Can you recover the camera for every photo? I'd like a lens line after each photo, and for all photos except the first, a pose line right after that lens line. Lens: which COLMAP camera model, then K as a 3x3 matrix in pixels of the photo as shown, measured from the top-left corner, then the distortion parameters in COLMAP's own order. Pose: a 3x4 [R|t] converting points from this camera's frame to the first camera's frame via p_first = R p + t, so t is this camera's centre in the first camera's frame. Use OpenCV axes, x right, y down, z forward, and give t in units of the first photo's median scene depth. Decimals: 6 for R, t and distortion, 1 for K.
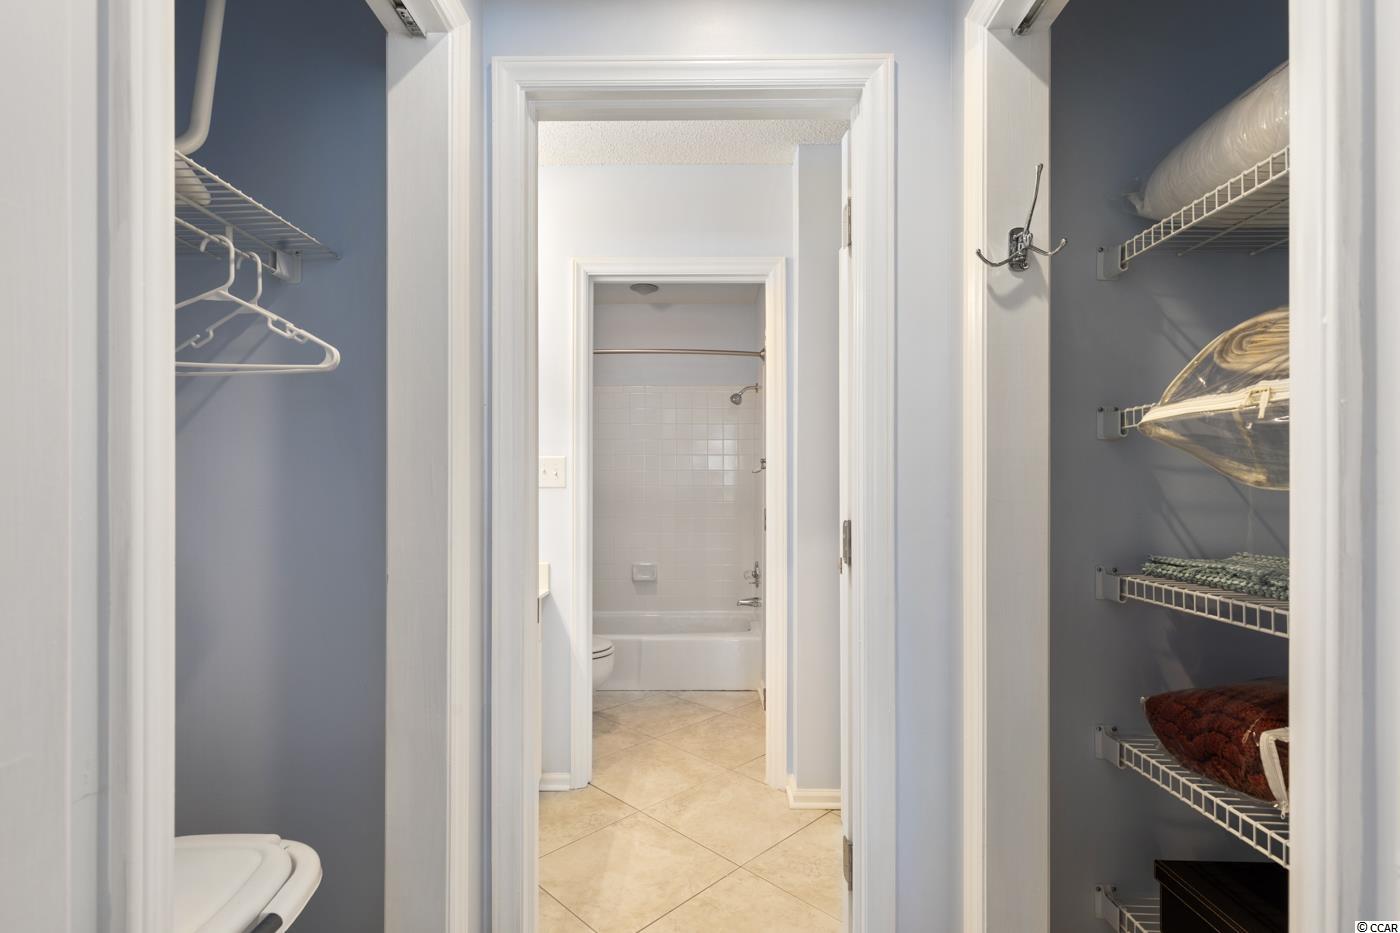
lens RADIAL K [[652.1, 0, 724.9], [0, 652.1, 478.5], [0, 0, 1]] dist [0.001553, -0.001993]
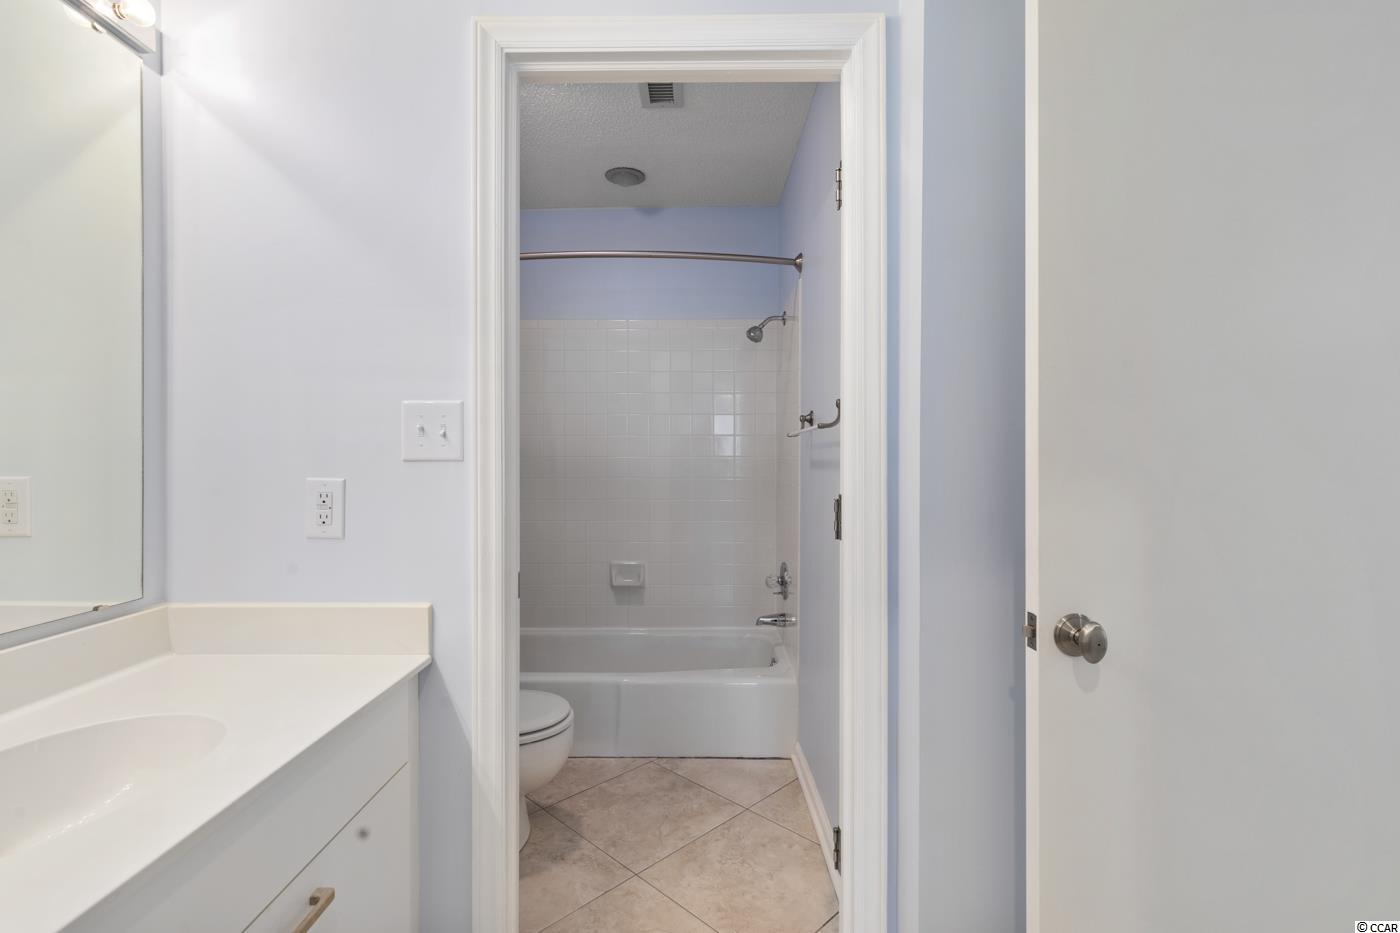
lens RADIAL K [[652.1, 0, 710.2], [0, 652.1, 459.7], [0, 0, 1]] dist [0.001553, -0.001993]
pose [[0.999946, 0.000888, -0.010390, -0.027984], [-0.000711, 0.999855, 0.017014, 0.003319], [0.010403, -0.017006, 0.999801, 0.331973]]
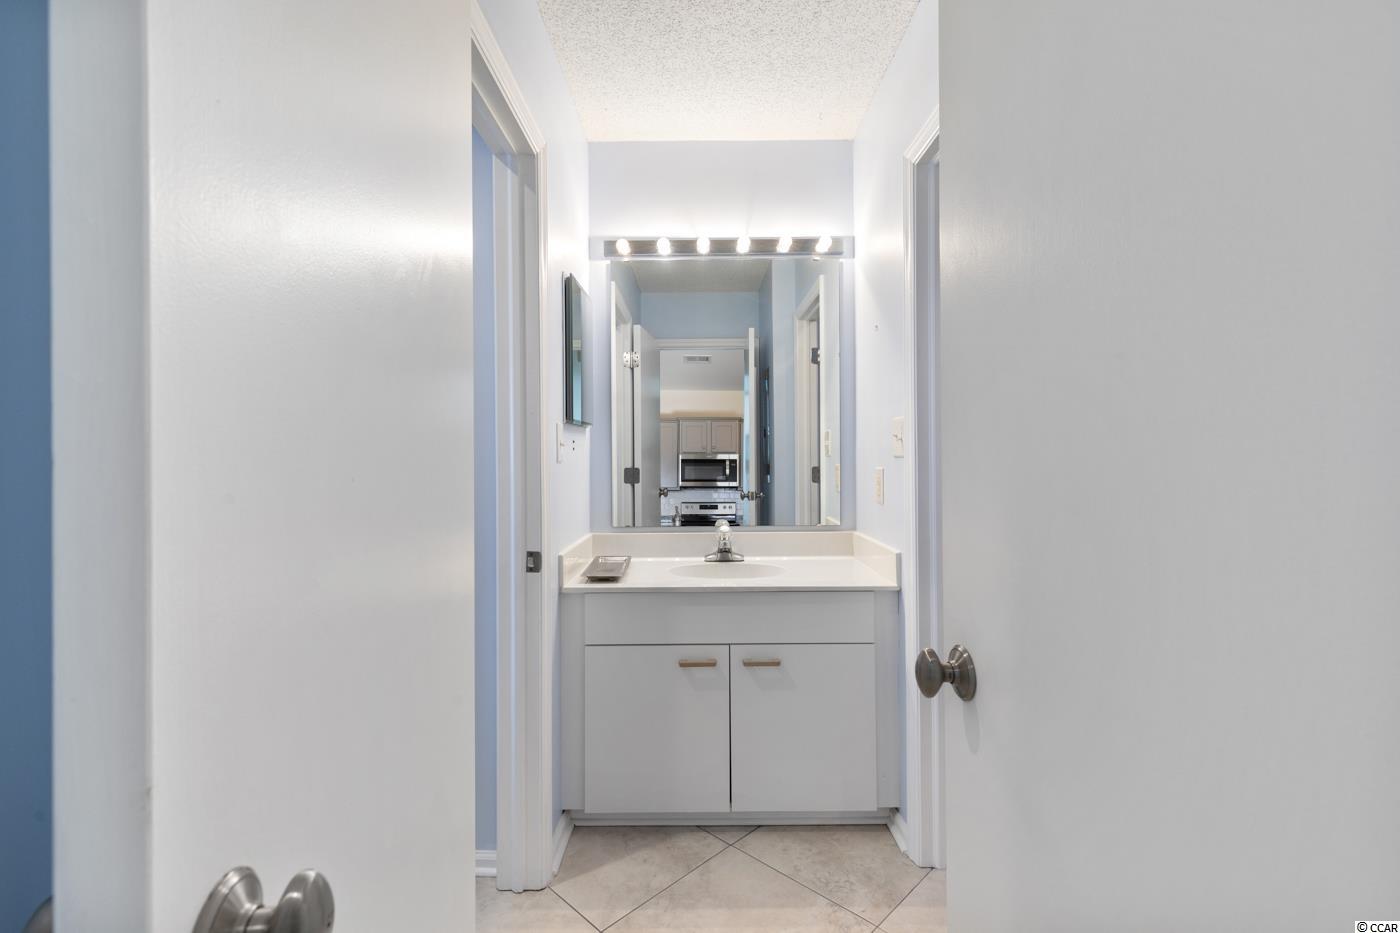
lens RADIAL K [[652.1, 0, 698.5], [0, 652.1, 458.0], [0, 0, 1]] dist [0.001553, -0.001993]
pose [[-0.021605, -0.000299, -0.999767, 0.360179], [0.009010, 0.999959, -0.000494, 0.009949], [0.999726, -0.009019, -0.021602, 0.534657]]
